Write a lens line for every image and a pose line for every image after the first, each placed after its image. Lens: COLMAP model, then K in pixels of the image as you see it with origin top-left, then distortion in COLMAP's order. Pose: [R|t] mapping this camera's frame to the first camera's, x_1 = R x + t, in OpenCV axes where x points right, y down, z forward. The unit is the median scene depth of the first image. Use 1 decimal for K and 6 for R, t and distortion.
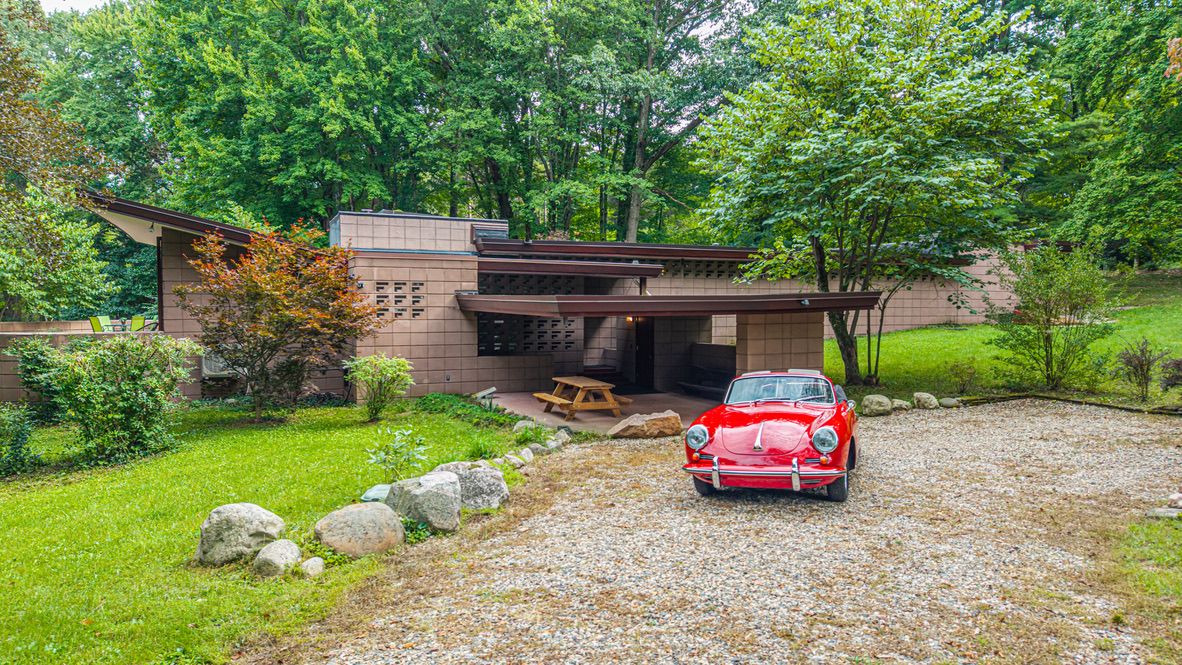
lens RADIAL K [[833.7, 0, 591.0], [0, 833.7, 332.5], [0, 0, 1]] dist [0.050297, -0.069507]
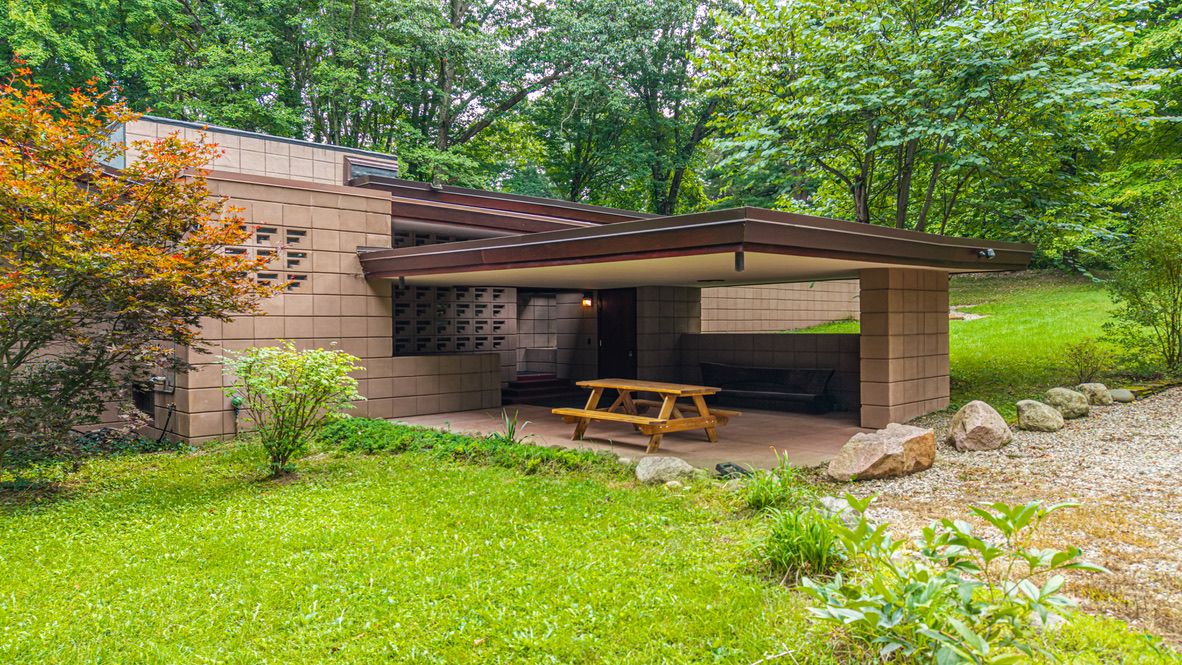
lens RADIAL K [[822.0, 0, 591.0], [0, 822.0, 332.5], [0, 0, 1]] dist [0.006194, 0.001635]
pose [[0.938635, -0.011281, 0.344728, -0.204065], [0.021935, 0.999394, -0.027021, 0.029881], [-0.344215, 0.032924, 0.938314, 0.381240]]
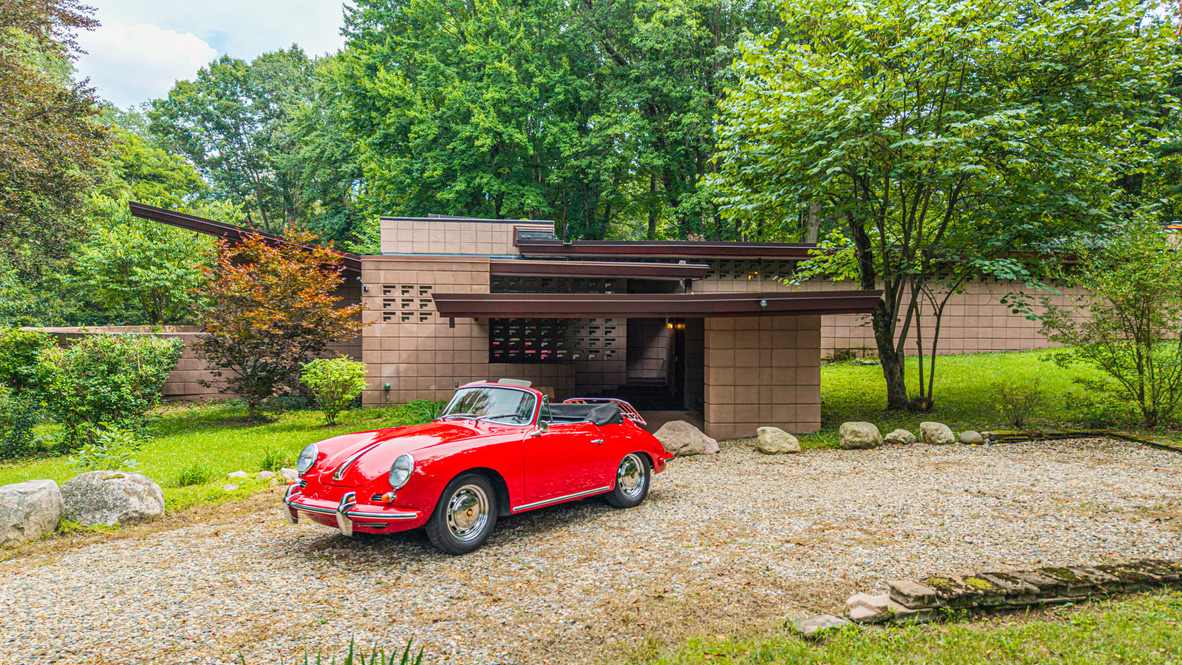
lens RADIAL K [[833.7, 0, 591.0], [0, 833.7, 332.5], [0, 0, 1]] dist [0.050297, -0.069507]
pose [[0.945563, 0.011416, -0.325239, 0.277466], [-0.017156, 0.999743, -0.014789, 0.005436], [0.324987, 0.019564, 0.945516, 0.140980]]
